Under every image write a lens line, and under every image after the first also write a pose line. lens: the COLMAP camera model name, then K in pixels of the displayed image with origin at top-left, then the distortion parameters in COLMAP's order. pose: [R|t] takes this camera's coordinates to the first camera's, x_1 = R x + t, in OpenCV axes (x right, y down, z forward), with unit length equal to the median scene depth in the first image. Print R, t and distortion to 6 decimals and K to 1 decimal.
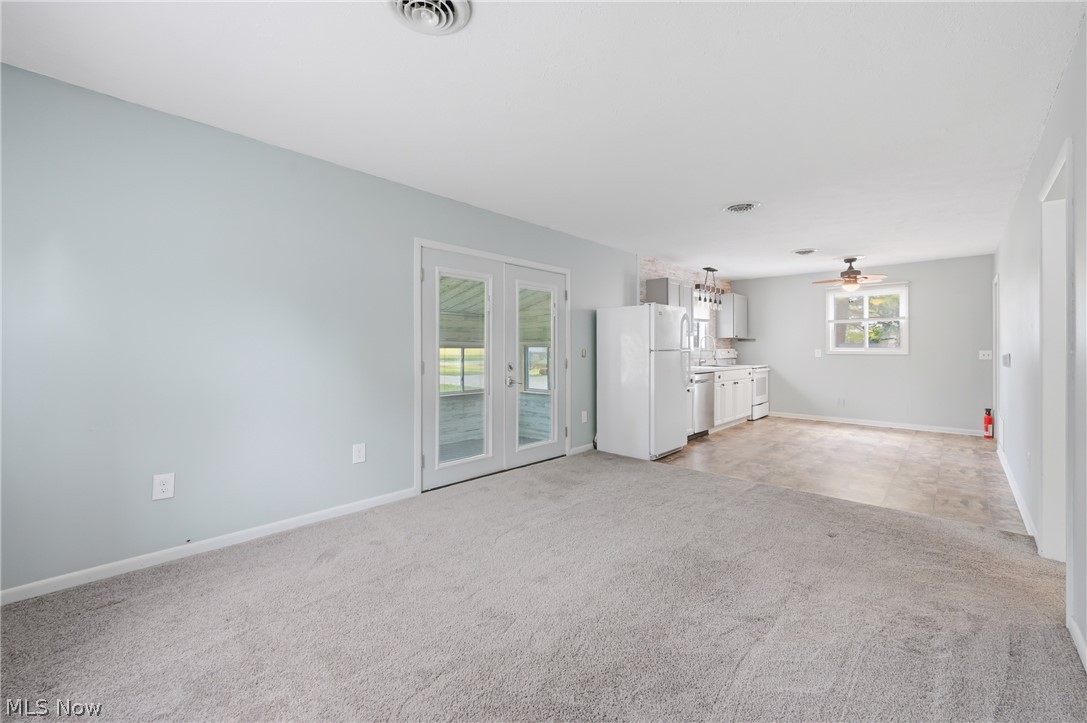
lens RADIAL K [[436.0, 0, 550.4], [0, 436.0, 351.4], [0, 0, 1]] dist [-0.006418, -0.000291]
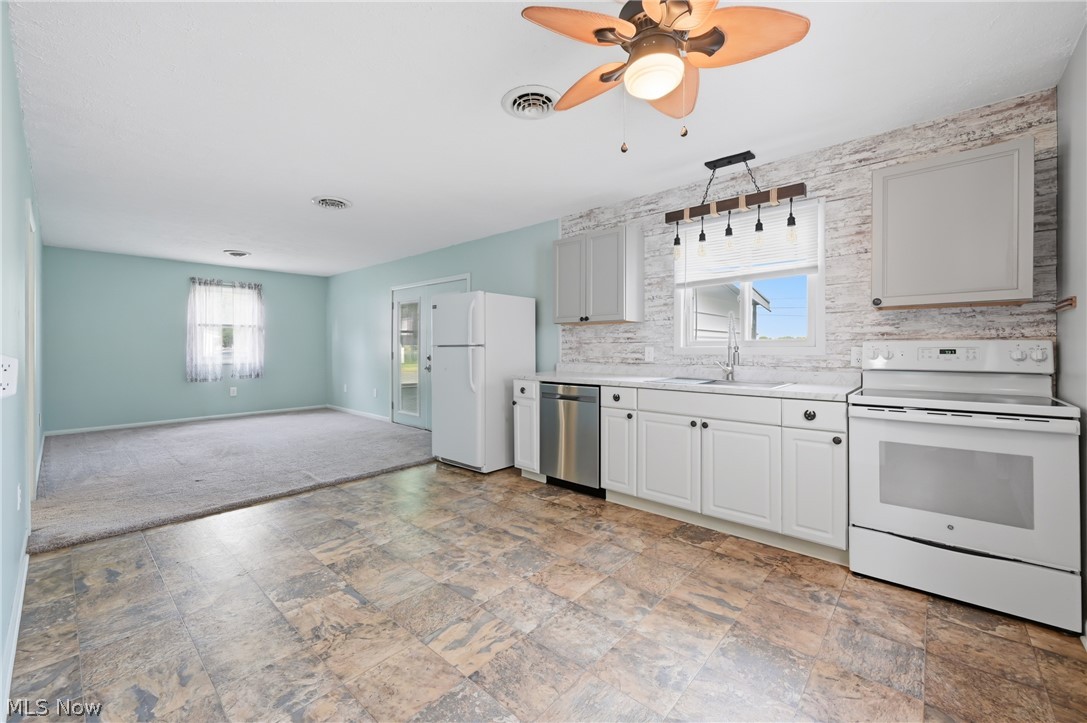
lens RADIAL K [[436.0, 0, 545.8], [0, 436.0, 351.3], [0, 0, 1]] dist [-0.006418, -0.000291]
pose [[0.029199, 0.009614, -0.999527, 0.861861], [-0.002599, 0.999951, 0.009542, -0.000789], [0.999570, 0.002319, 0.029223, 0.866620]]
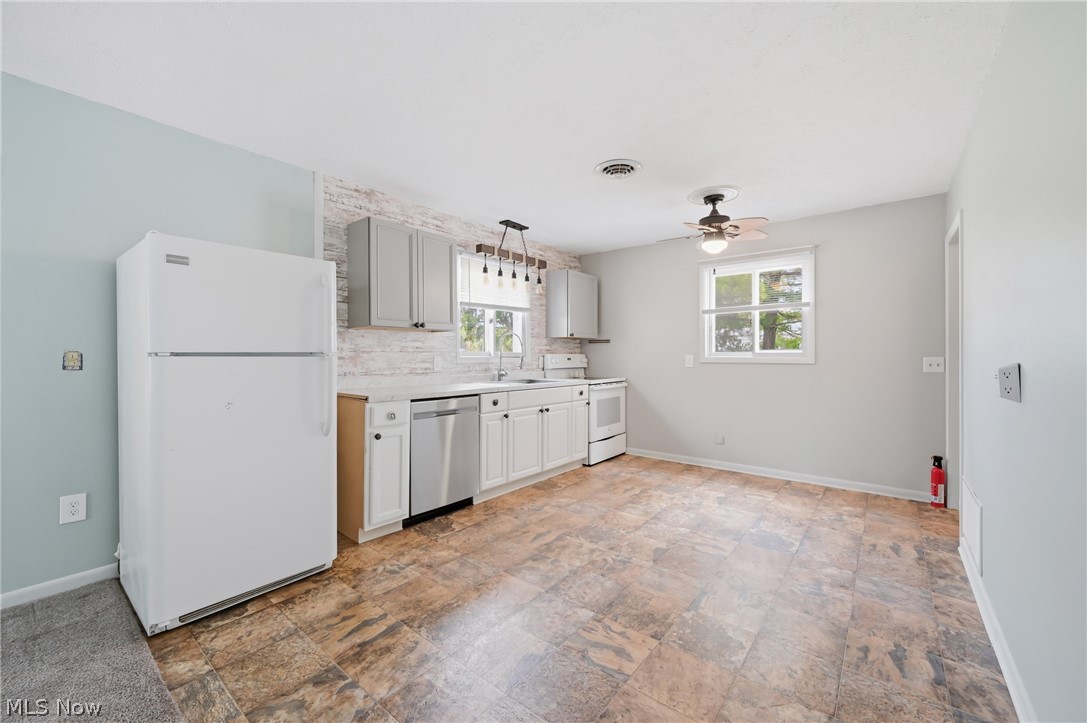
lens RADIAL K [[436.0, 0, 539.7], [0, 436.0, 360.0], [0, 0, 1]] dist [-0.006418, -0.000291]
pose [[0.996999, 0.001282, 0.077406, 0.386150], [-0.001733, 0.999982, 0.005758, -0.000410], [-0.077397, -0.005874, 0.996983, 0.412110]]
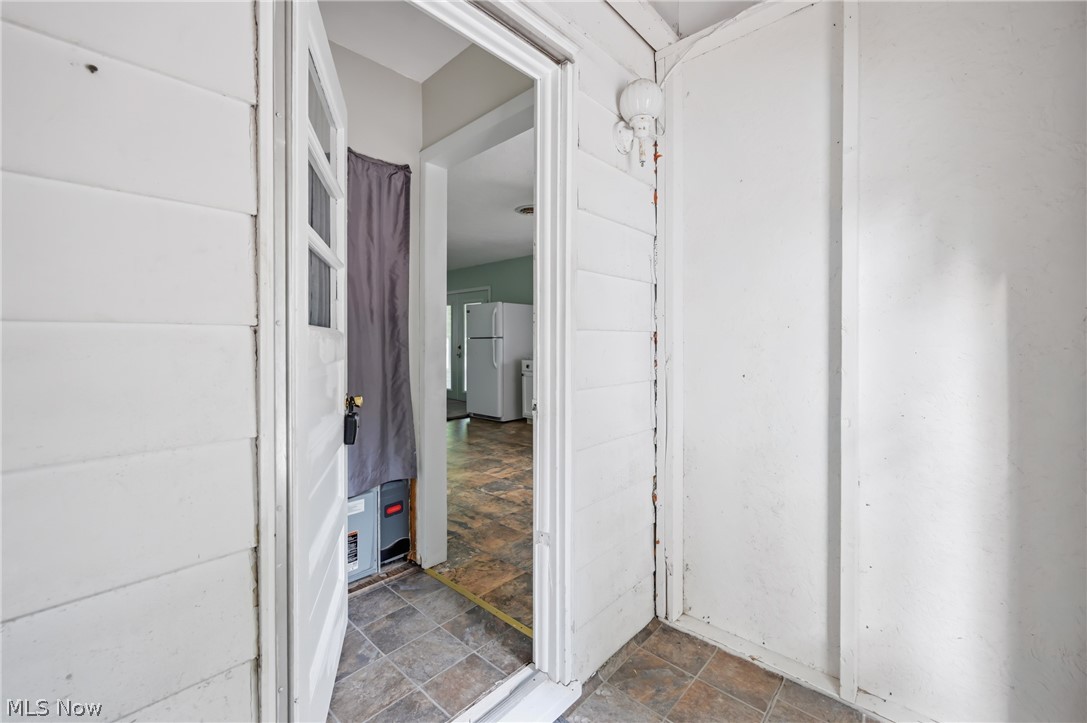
lens RADIAL K [[436.0, 0, 543.8], [0, 436.0, 353.1], [0, 0, 1]] dist [-0.006418, -0.000291]
pose [[0.004566, 0.025148, -0.999673, 1.183922], [-0.002769, 0.999680, 0.025135, 0.006688], [0.999986, 0.002653, 0.004635, 0.882143]]
